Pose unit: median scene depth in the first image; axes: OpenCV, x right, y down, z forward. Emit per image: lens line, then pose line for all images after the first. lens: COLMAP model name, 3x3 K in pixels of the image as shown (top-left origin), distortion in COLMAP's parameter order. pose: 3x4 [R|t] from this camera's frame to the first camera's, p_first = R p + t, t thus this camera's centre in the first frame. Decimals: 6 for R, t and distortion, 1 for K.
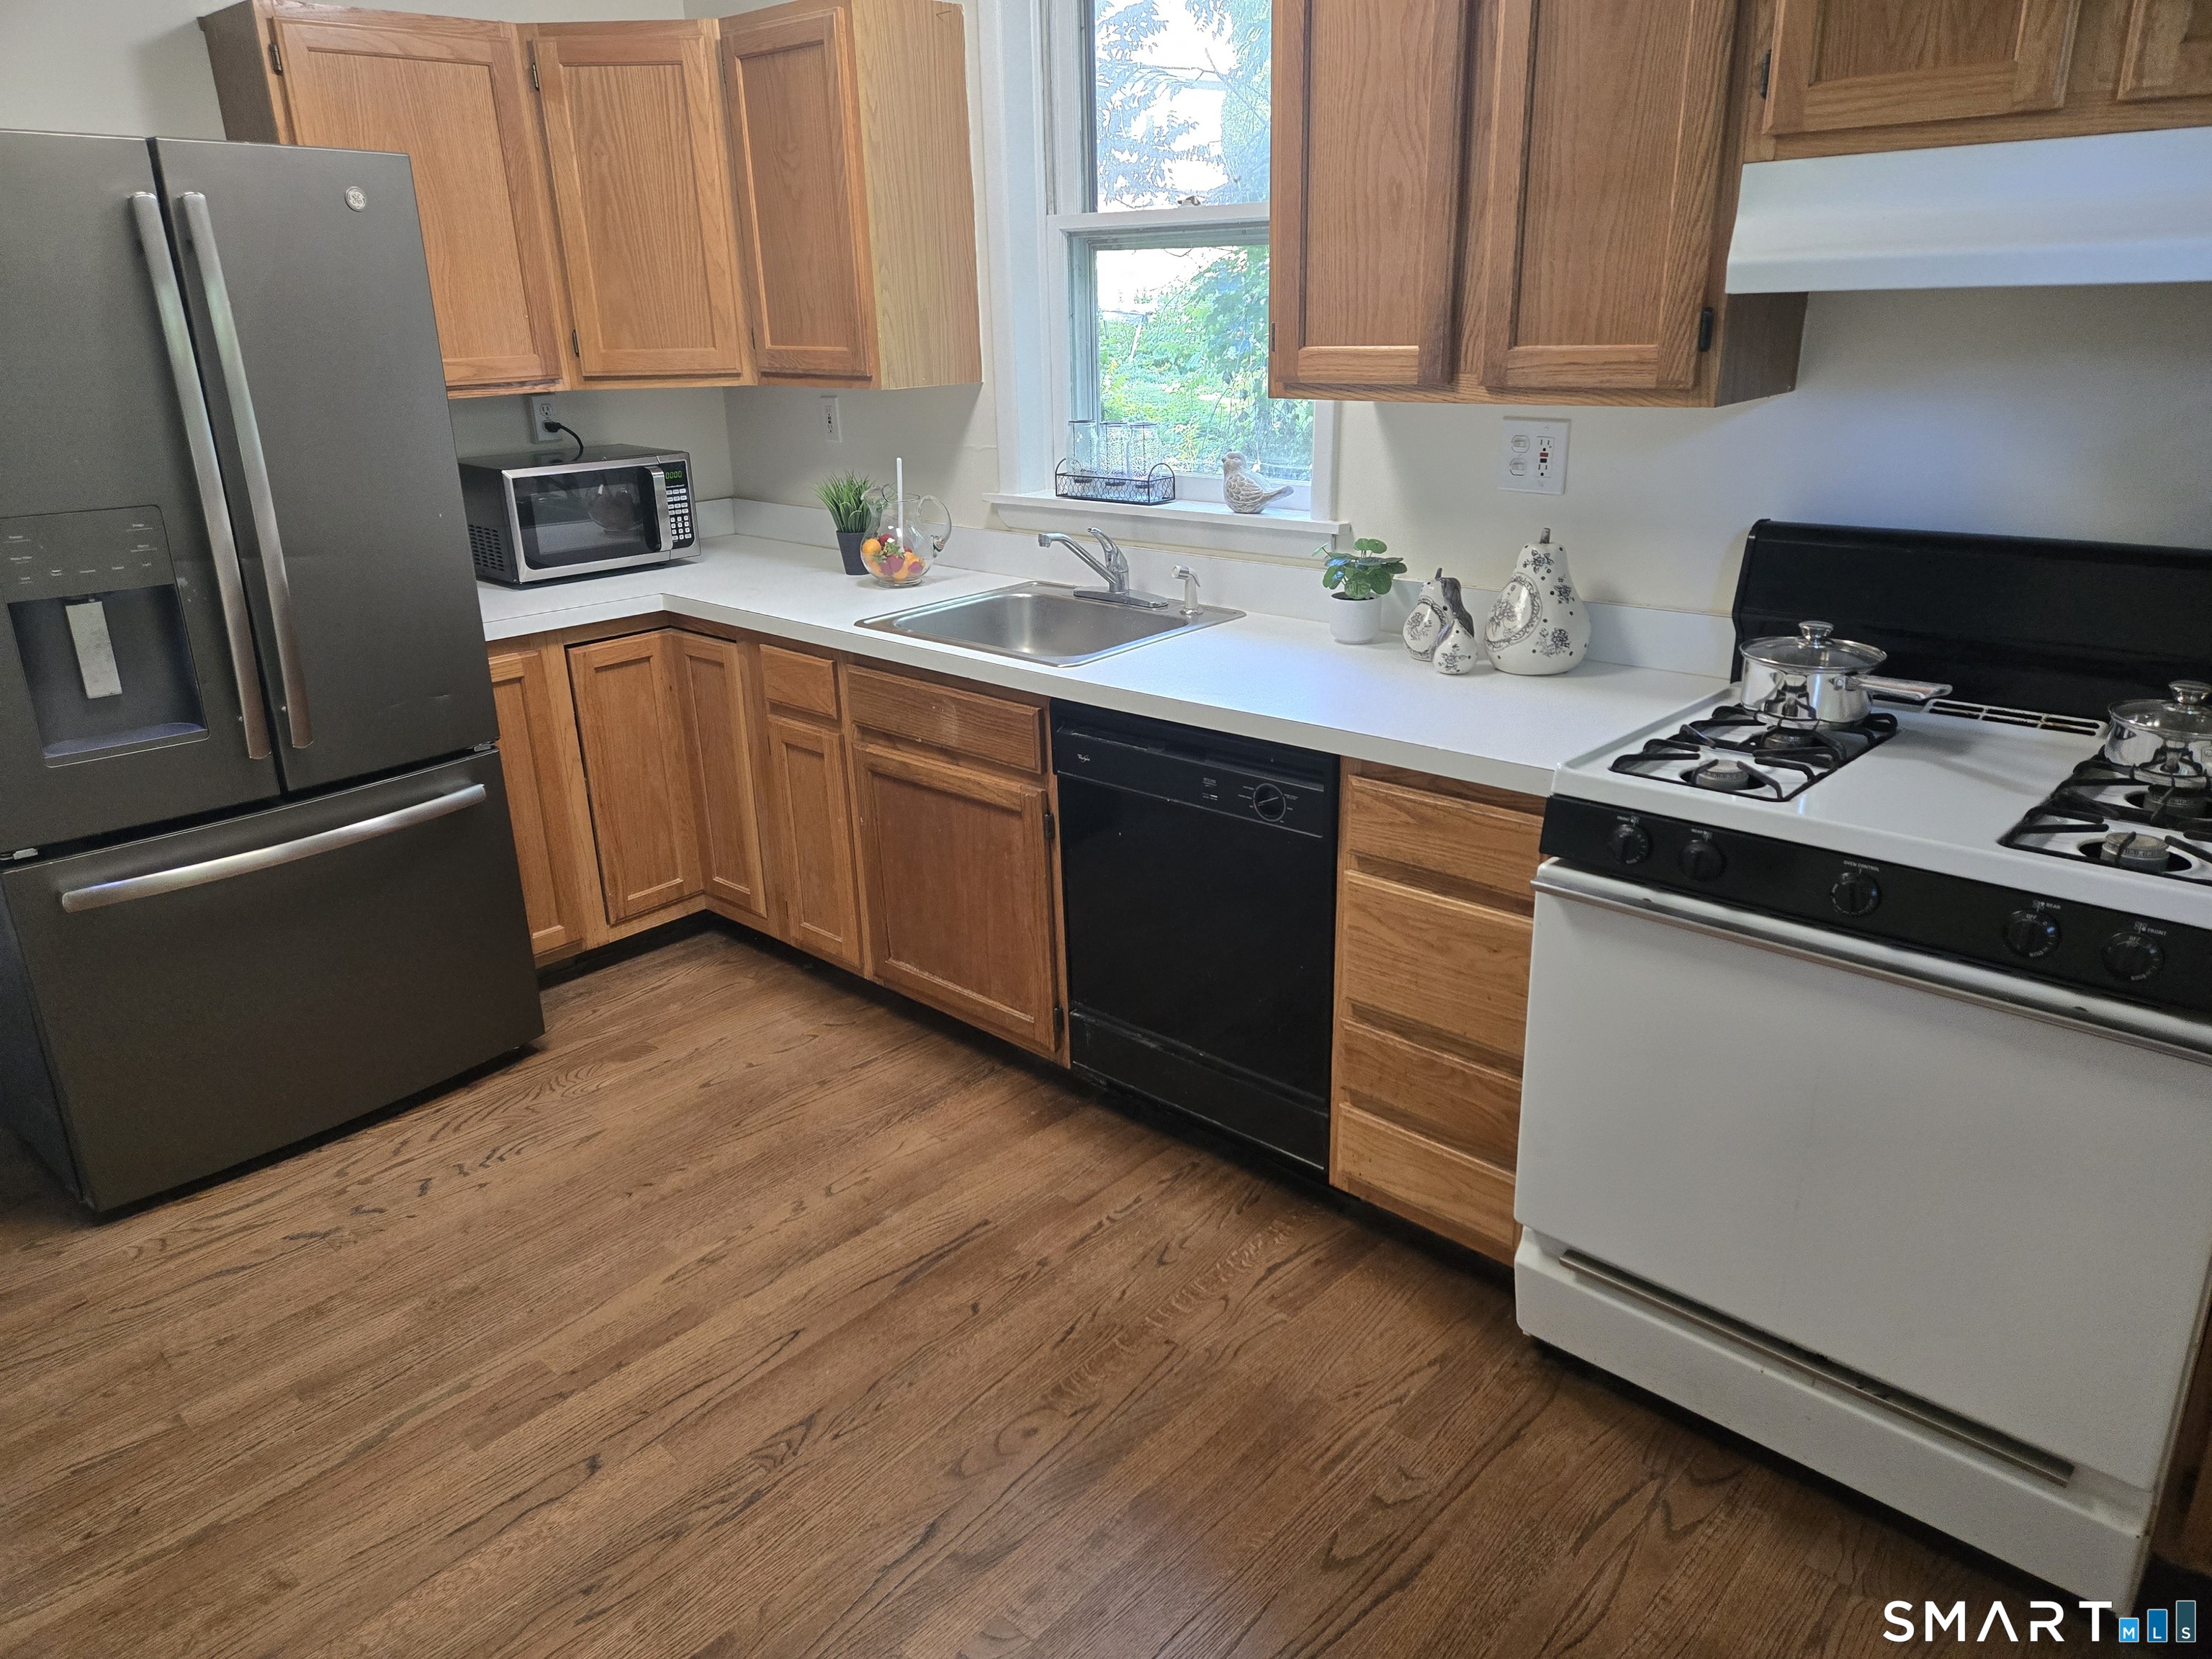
lens RADIAL K [[1484.2, 0, 1106.0], [0, 1484.2, 829.5], [0, 0, 1]] dist [0.058456, -0.002706]
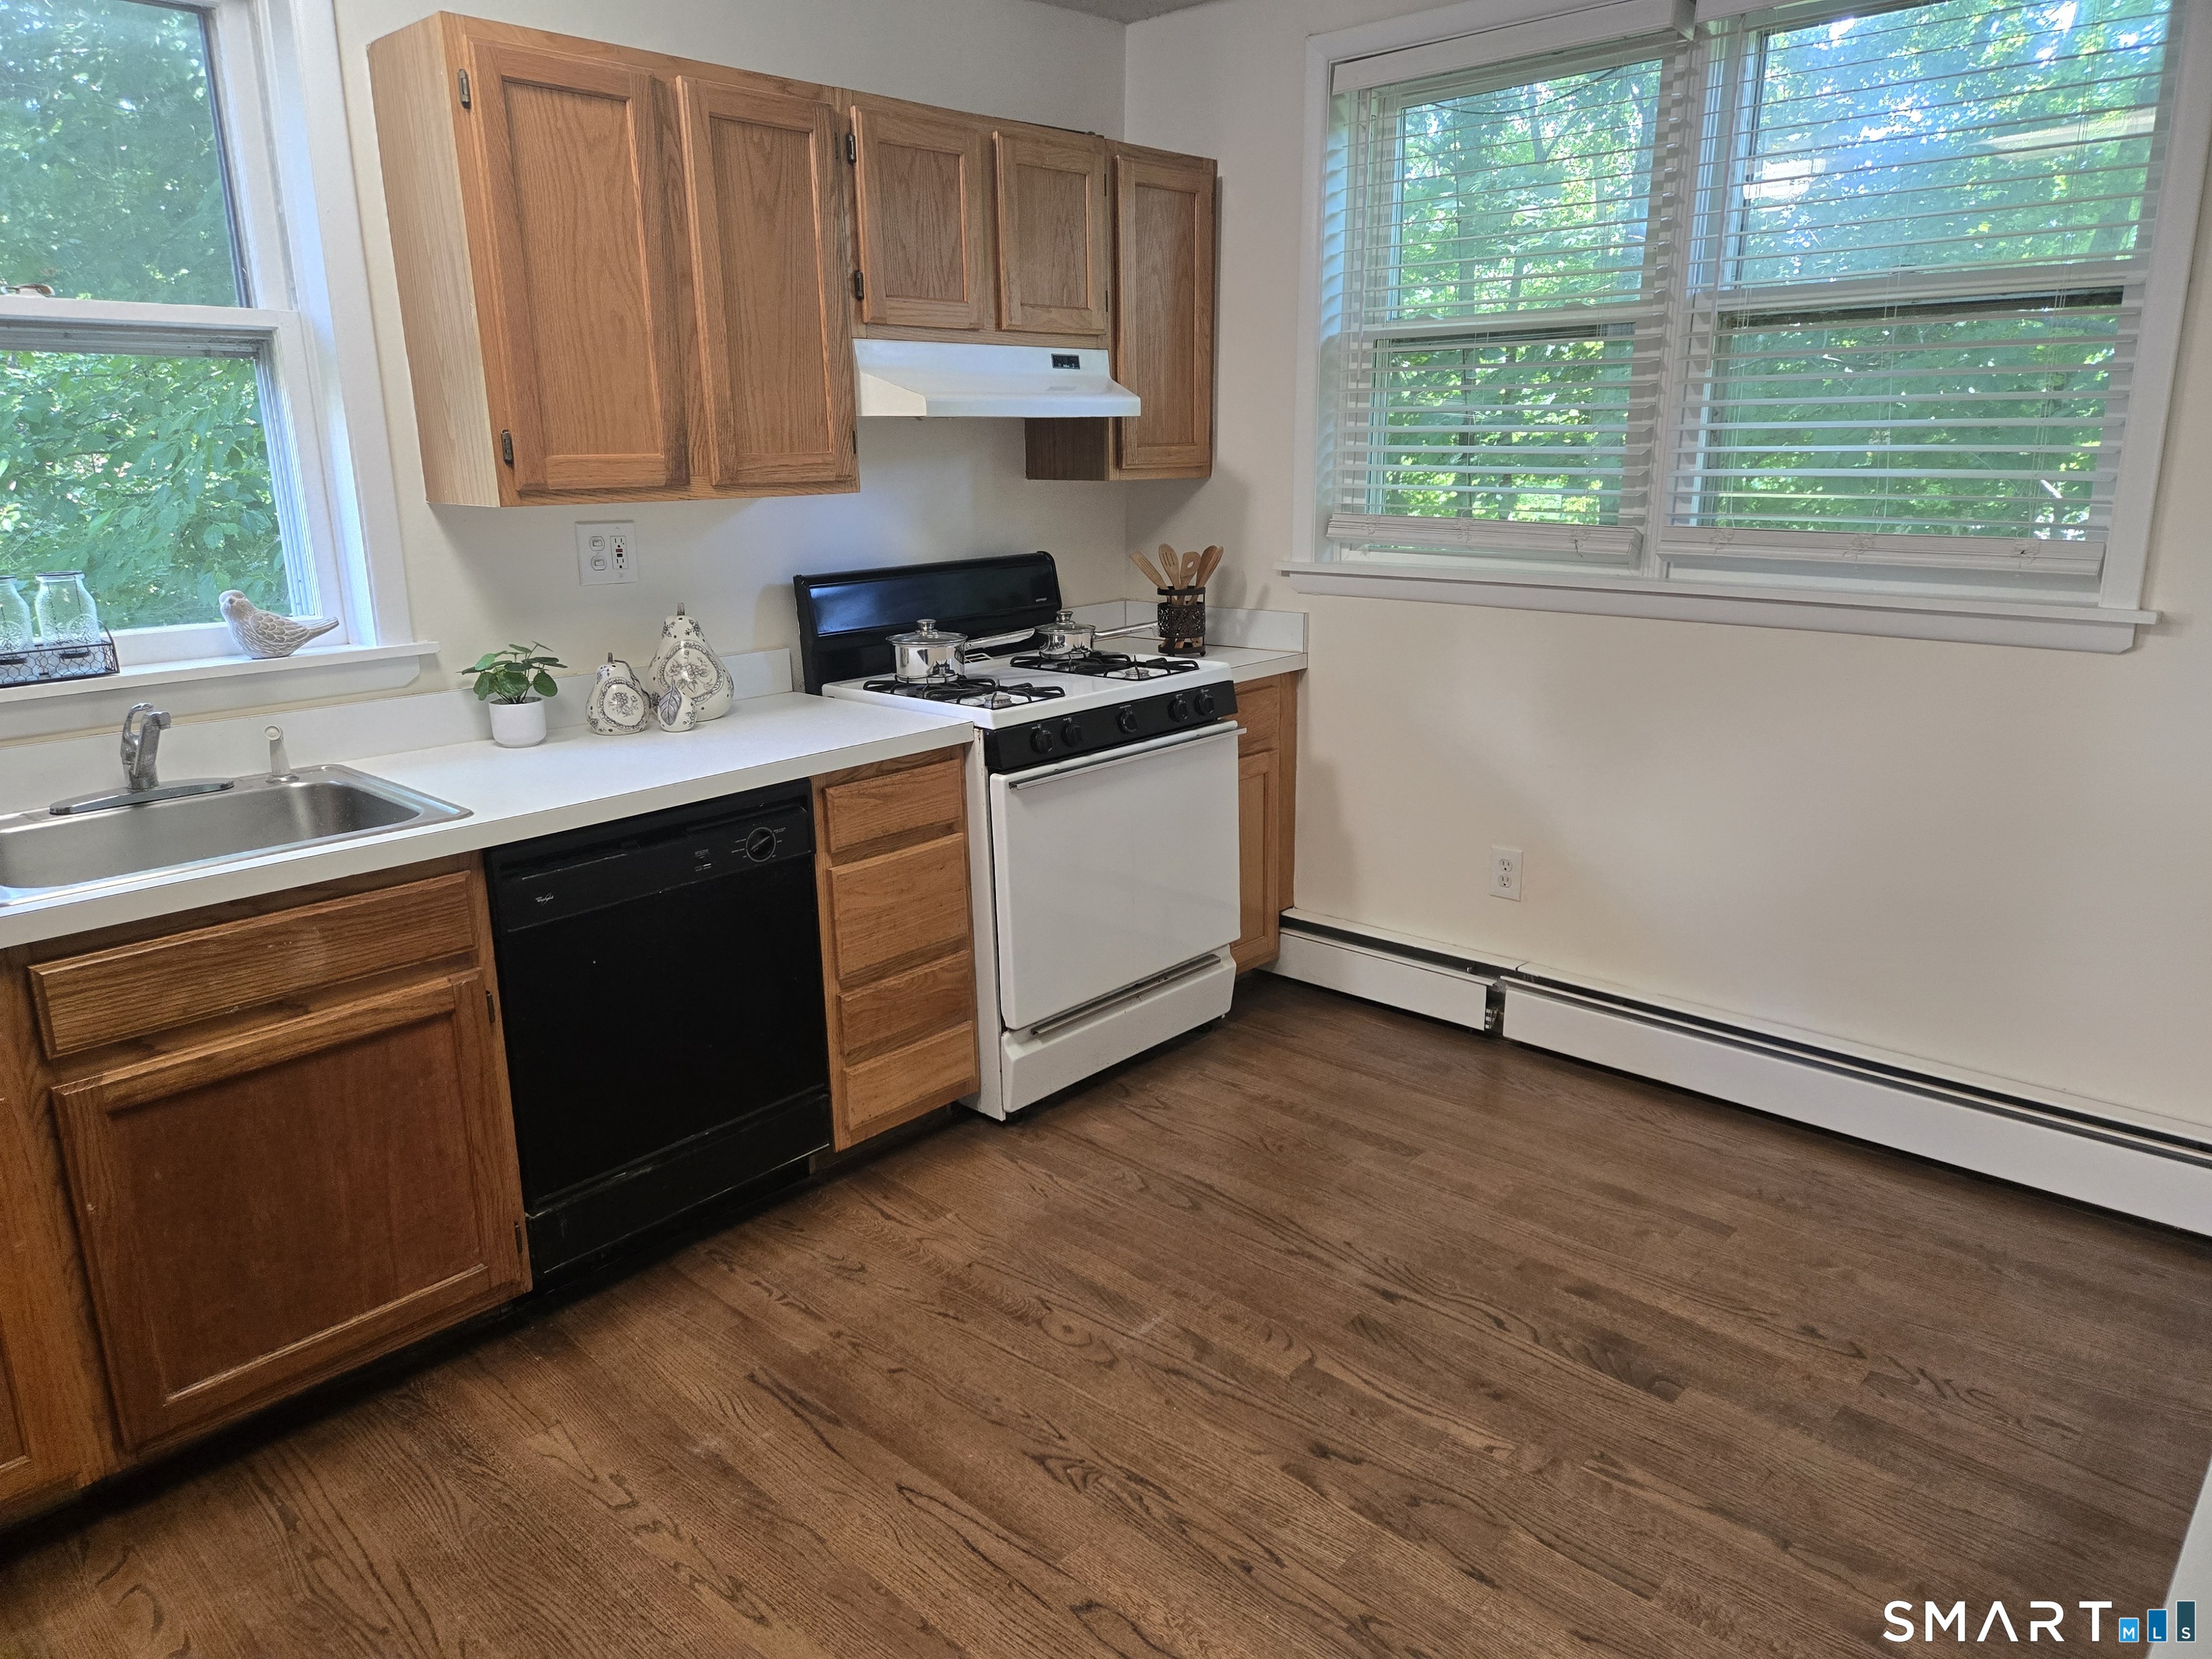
lens RADIAL K [[1496.7, 0, 1105.6], [0, 1496.7, 840.7], [0, 0, 1]] dist [0.075152, 0.000181]
pose [[-0.011993, -0.231138, 0.972847, -0.727245], [0.357105, 0.907767, 0.220078, -0.129175], [-0.933987, 0.350048, 0.071654, 0.488480]]
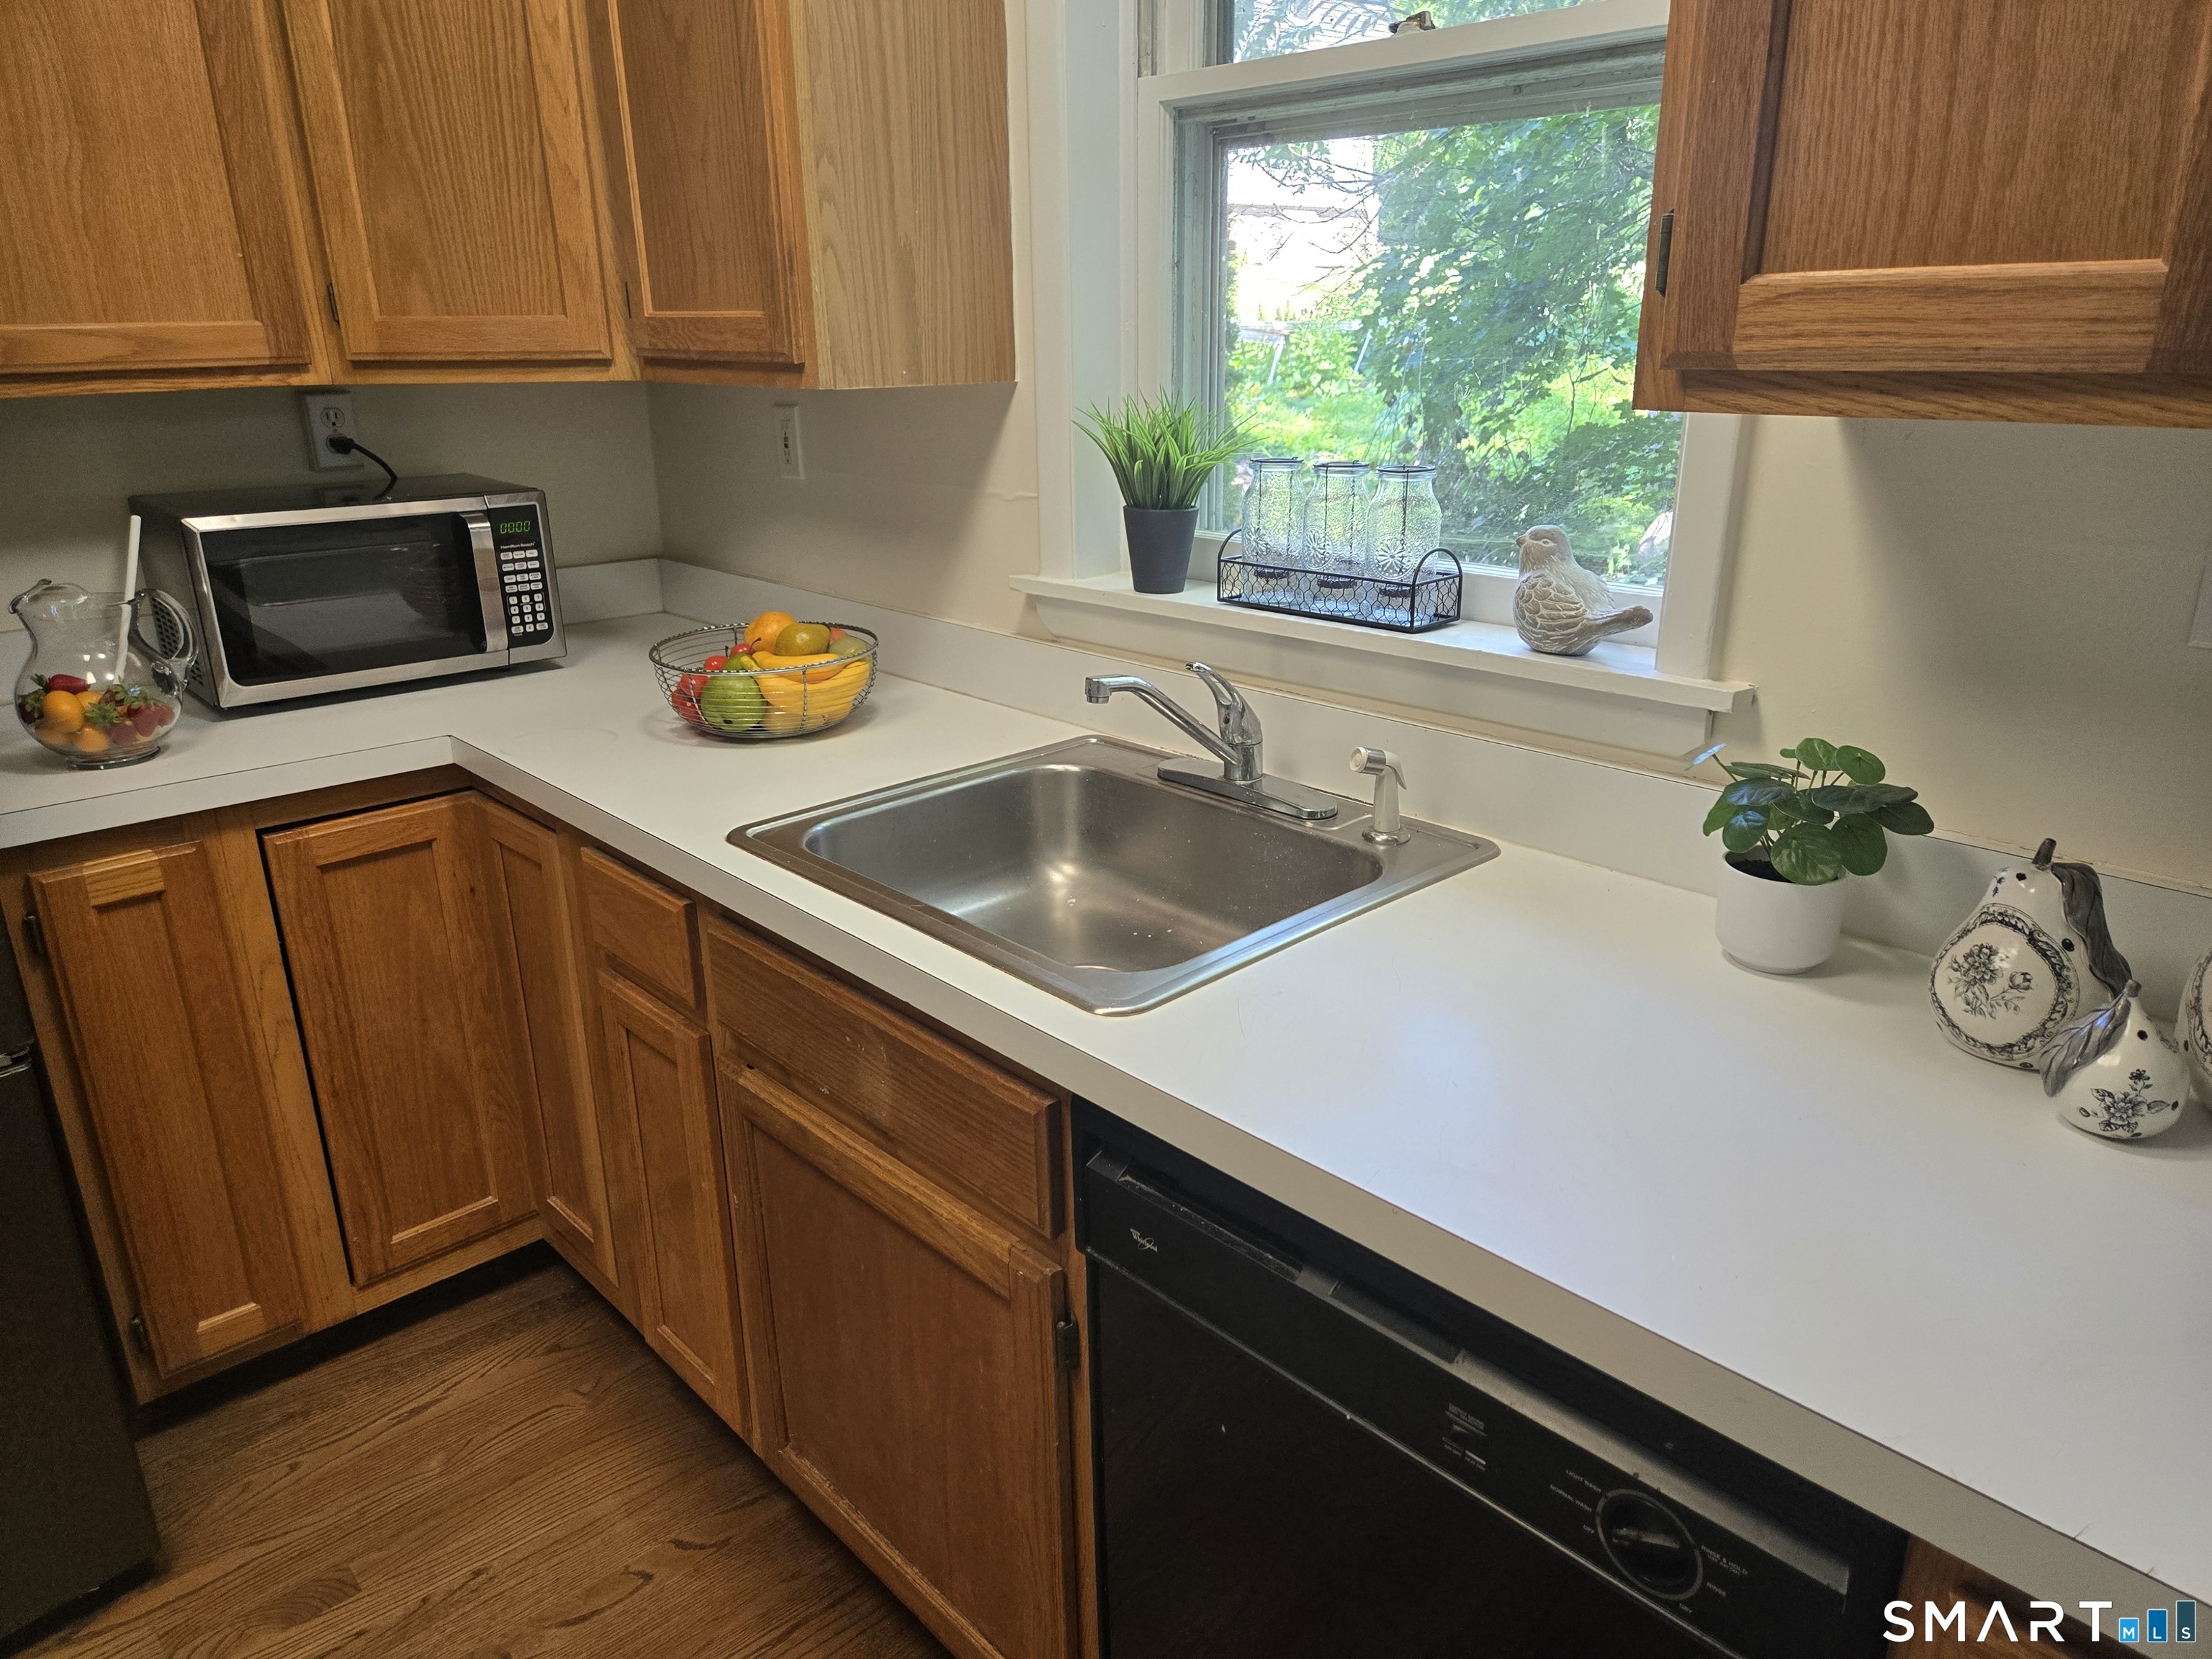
lens RADIAL K [[1539.6, 0, 1120.5], [0, 1539.6, 858.7], [0, 0, 1]] dist [0.032132, -0.003361]
pose [[0.997076, 0.038474, -0.066028, 0.002452], [-0.038872, 0.999233, -0.004753, -0.125130], [0.065794, 0.007306, 0.997806, 0.447504]]
